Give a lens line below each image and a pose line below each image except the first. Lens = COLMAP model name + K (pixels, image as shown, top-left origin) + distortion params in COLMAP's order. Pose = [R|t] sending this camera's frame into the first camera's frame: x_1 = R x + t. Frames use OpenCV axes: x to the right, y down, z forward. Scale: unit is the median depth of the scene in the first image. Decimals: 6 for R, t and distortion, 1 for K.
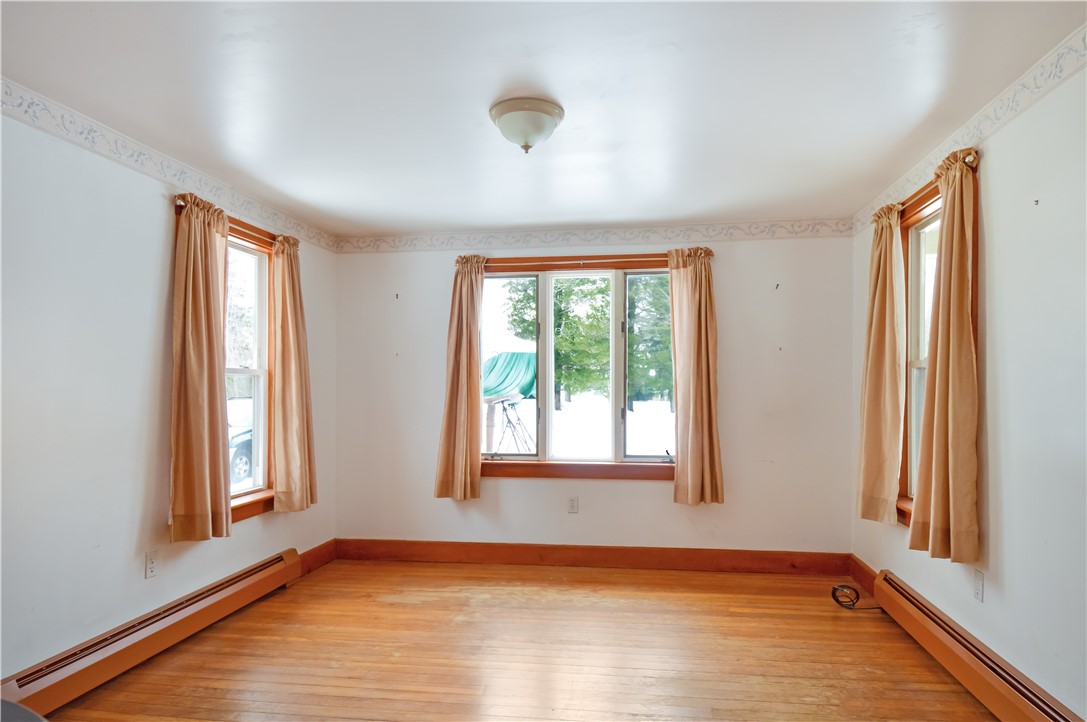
lens RADIAL K [[660.1, 0, 548.7], [0, 660.1, 390.1], [0, 0, 1]] dist [0.024883, -0.033661]
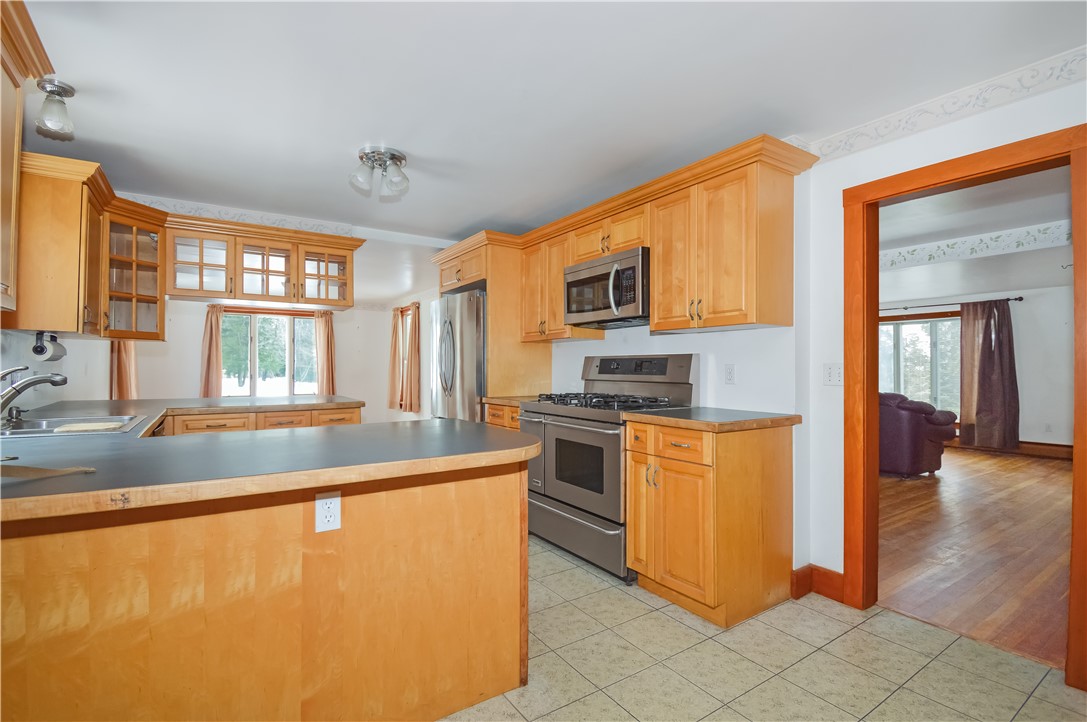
lens RADIAL K [[509.8, 0, 543.5], [0, 509.8, 361.0], [0, 0, 1]] dist [0.027151, -0.029211]
pose [[0.734153, 0.011977, 0.678879, -0.625164], [0.001635, 0.999810, -0.019407, 0.020658], [-0.678982, 0.015357, 0.733994, -1.255153]]
